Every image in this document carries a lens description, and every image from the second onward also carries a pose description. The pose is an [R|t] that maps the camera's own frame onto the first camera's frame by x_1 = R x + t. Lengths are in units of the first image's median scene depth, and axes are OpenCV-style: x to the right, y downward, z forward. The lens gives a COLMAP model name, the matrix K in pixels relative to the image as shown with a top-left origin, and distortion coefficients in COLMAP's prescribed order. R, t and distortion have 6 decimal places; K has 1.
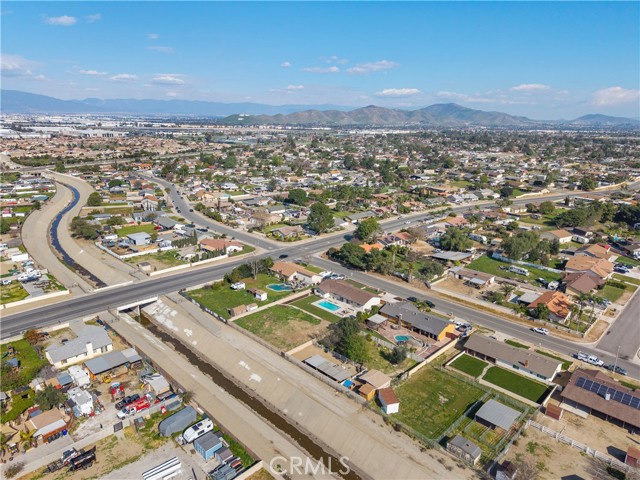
lens RADIAL K [[421.9, 0, 319.8], [0, 421.9, 244.5], [0, 0, 1]] dist [0.031926, -0.040618]
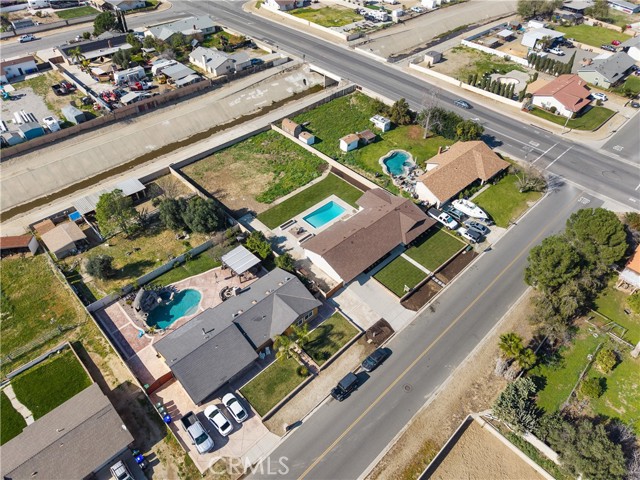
lens RADIAL K [[421.9, 0, 319.8], [0, 421.9, 244.5], [0, 0, 1]] dist [0.031926, -0.040618]
pose [[-0.018297, 0.689871, -0.723701, 0.388485], [-0.298471, 0.687049, 0.662479, -0.167067], [0.954243, 0.228125, 0.193335, 0.761350]]
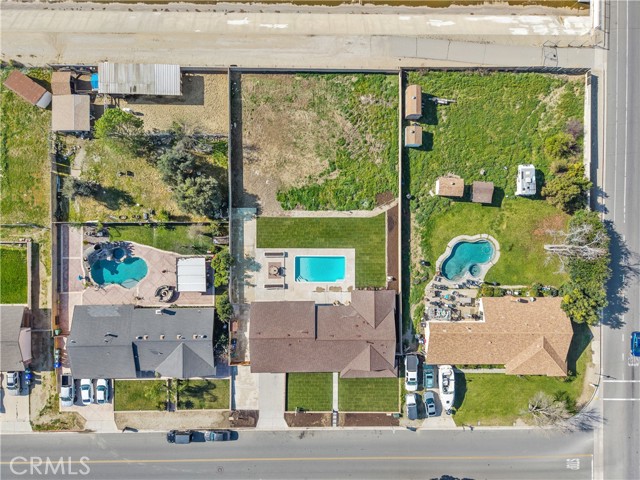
lens RADIAL K [[421.9, 0, 319.8], [0, 421.9, 244.5], [0, 0, 1]] dist [0.031926, -0.040618]
pose [[-0.704952, 0.708591, -0.030669, 0.014607], [-0.232279, -0.189798, 0.953951, -0.257483], [0.670141, 0.679614, 0.298389, 0.713941]]
